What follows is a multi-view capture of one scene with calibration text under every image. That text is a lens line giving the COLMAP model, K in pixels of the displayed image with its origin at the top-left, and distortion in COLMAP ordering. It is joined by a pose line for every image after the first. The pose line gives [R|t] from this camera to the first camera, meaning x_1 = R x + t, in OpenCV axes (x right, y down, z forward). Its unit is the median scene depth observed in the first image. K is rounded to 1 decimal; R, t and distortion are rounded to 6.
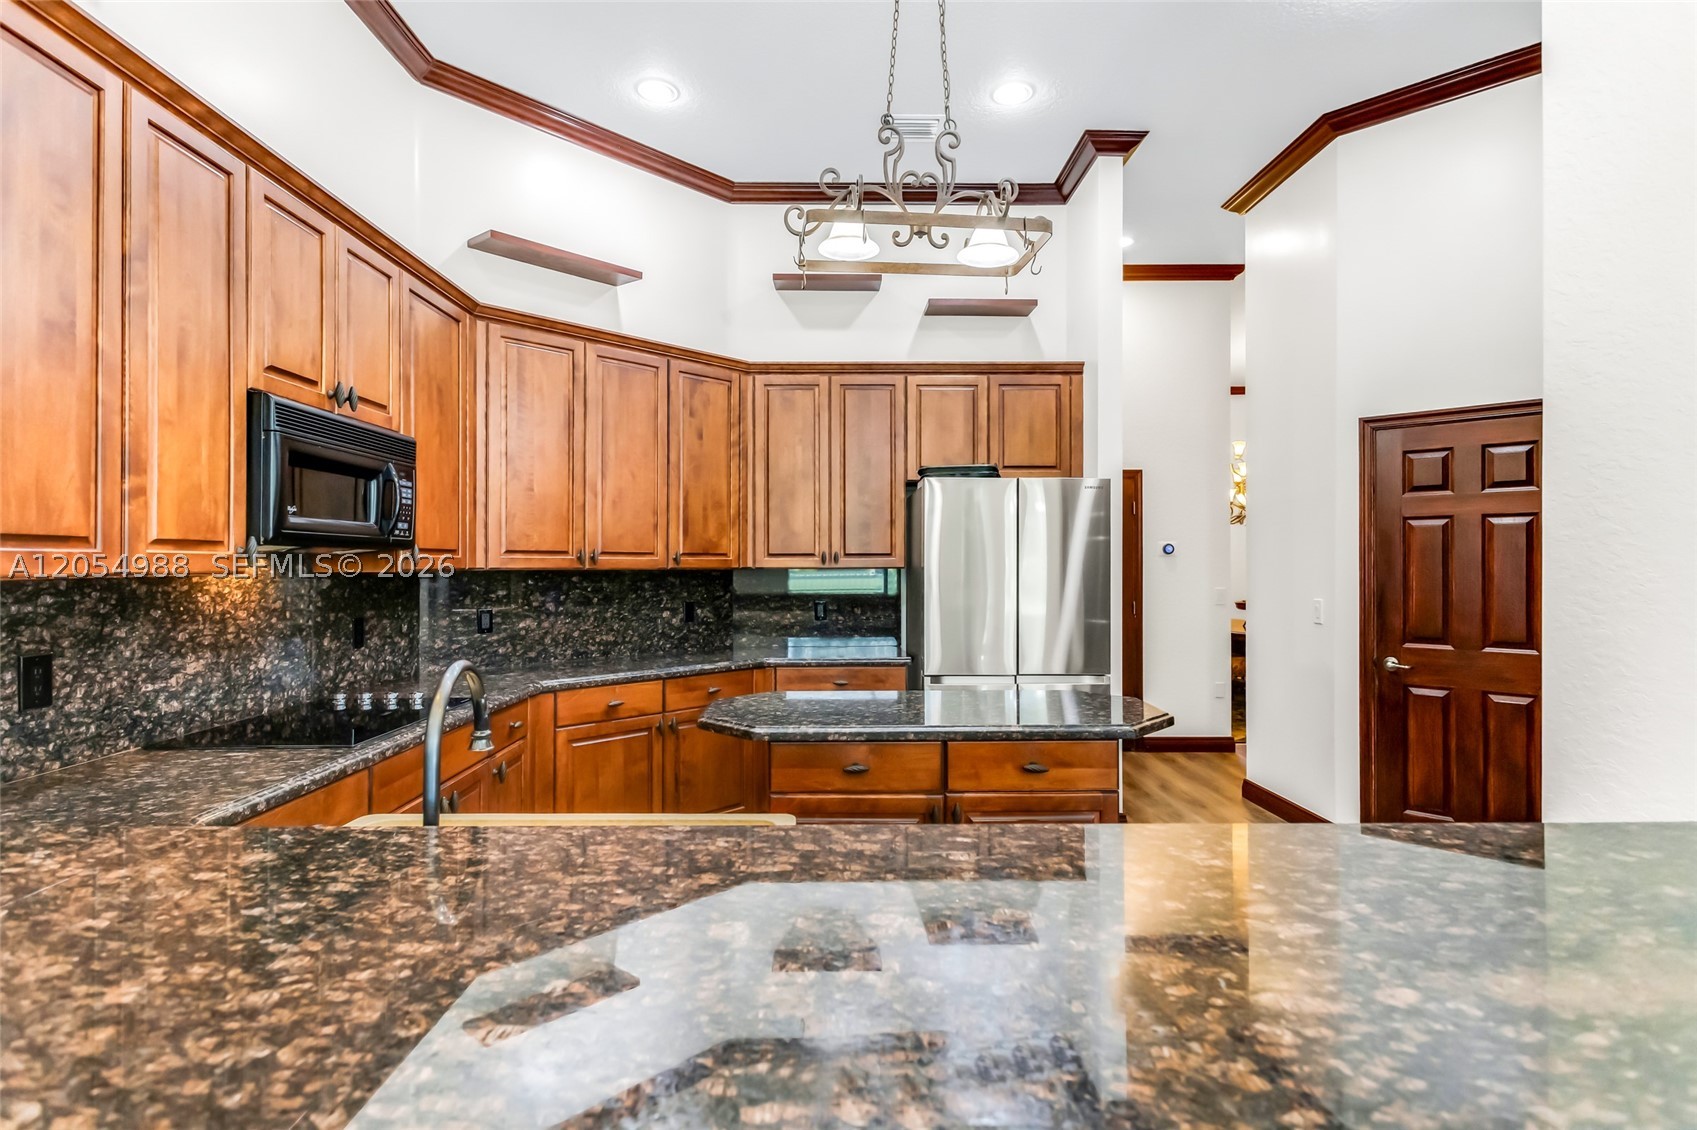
lens RADIAL K [[844.5, 0, 848.5], [0, 844.5, 565.0], [0, 0, 1]] dist [-0.001697, -0.000607]
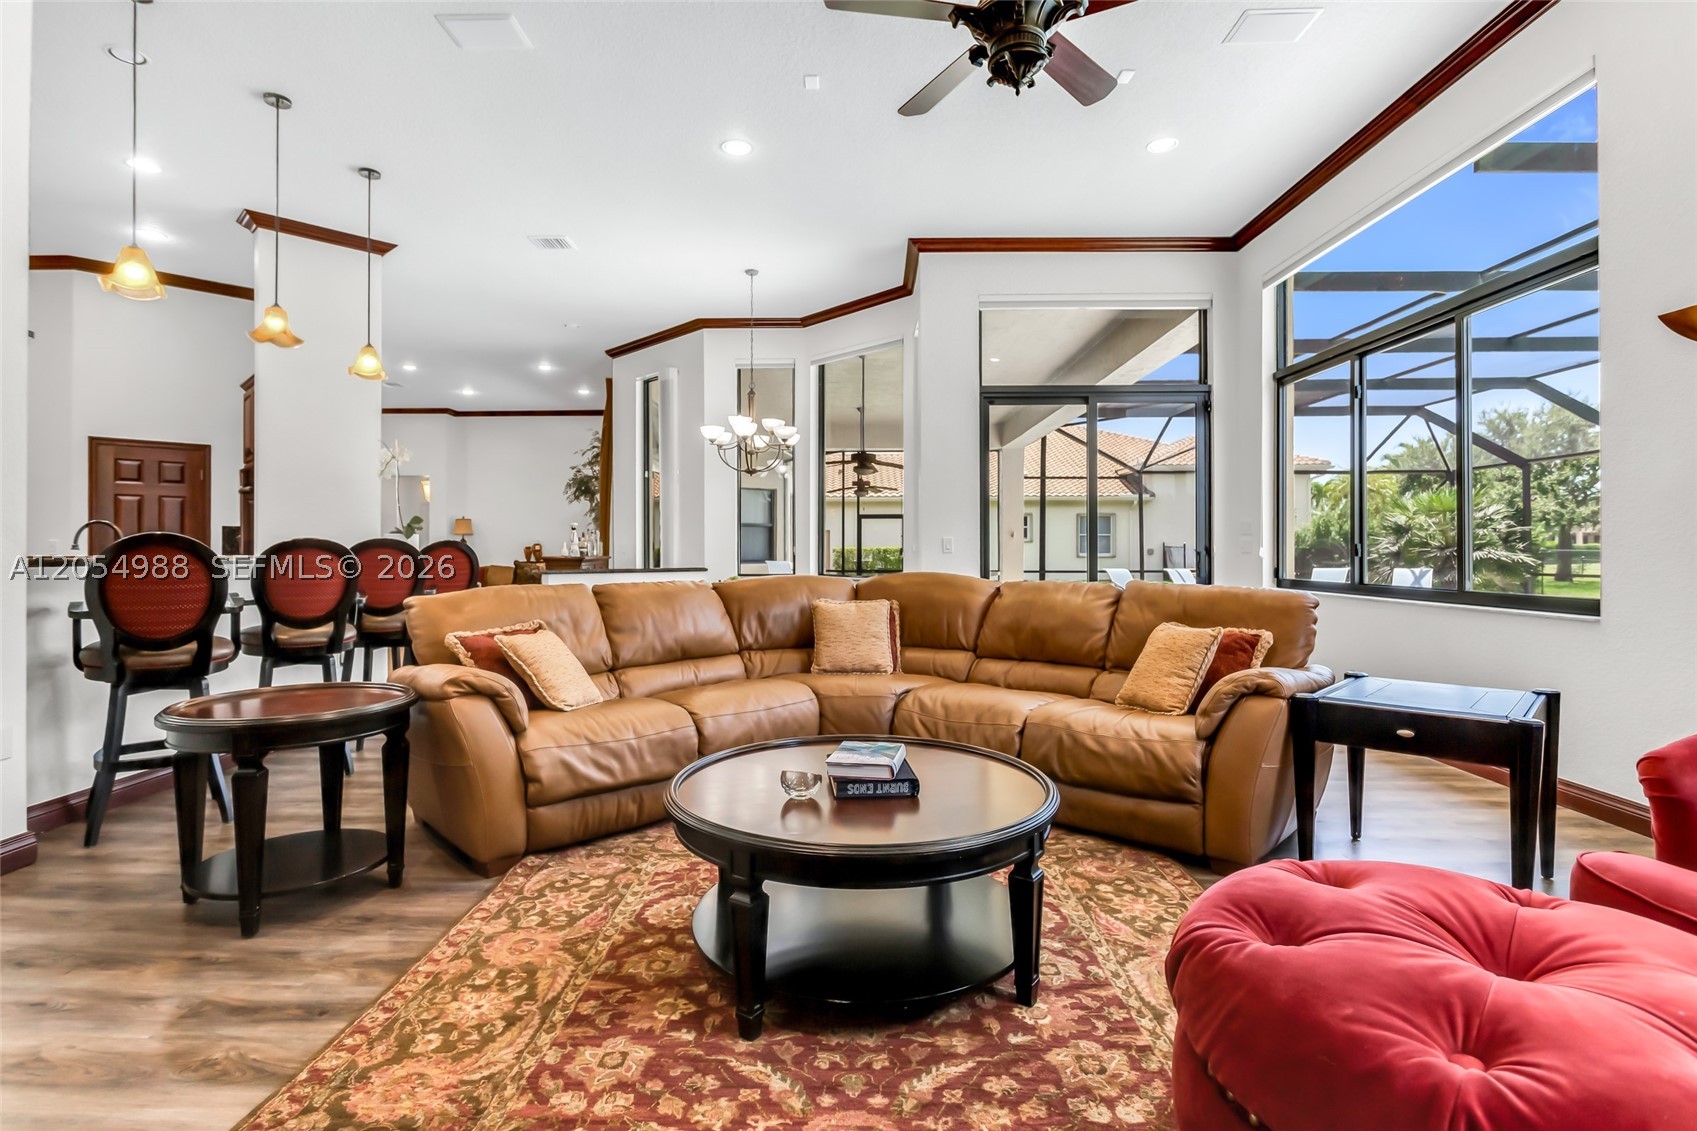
lens RADIAL K [[821.7, 0, 846.5], [0, 821.7, 553.1], [0, 0, 1]] dist [0.002572, -0.000063]
pose [[0.028687, 0.000166, 0.999588, -1.610566], [0.002506, 0.999997, -0.000238, 0.111305], [-0.999585, 0.002512, 0.028686, -0.907255]]
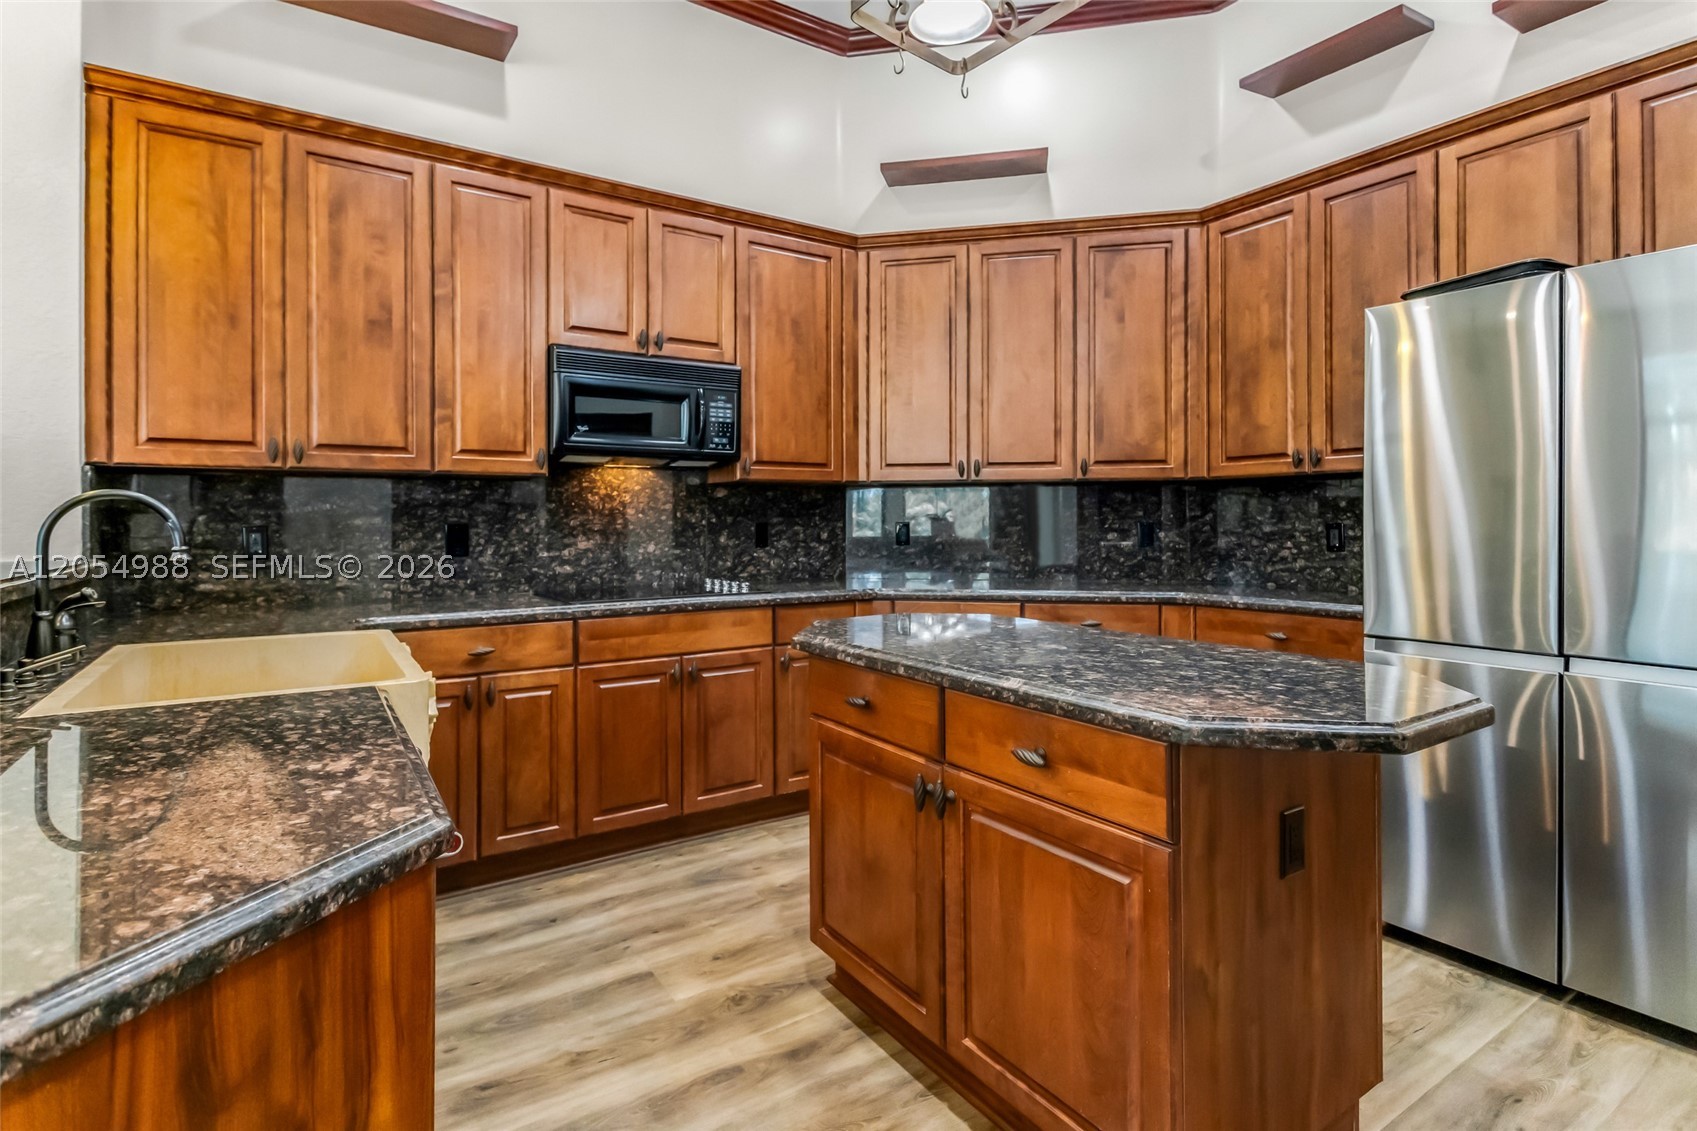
lens RADIAL K [[825.8, 0, 837.1], [0, 825.8, 517.6], [0, 0, 1]] dist [0.001318, -0.005025]
pose [[0.529829, -0.004508, -0.848092, 0.601283], [0.002248, 0.999990, -0.003911, 0.073901], [0.848101, 0.000166, 0.529834, 0.563425]]
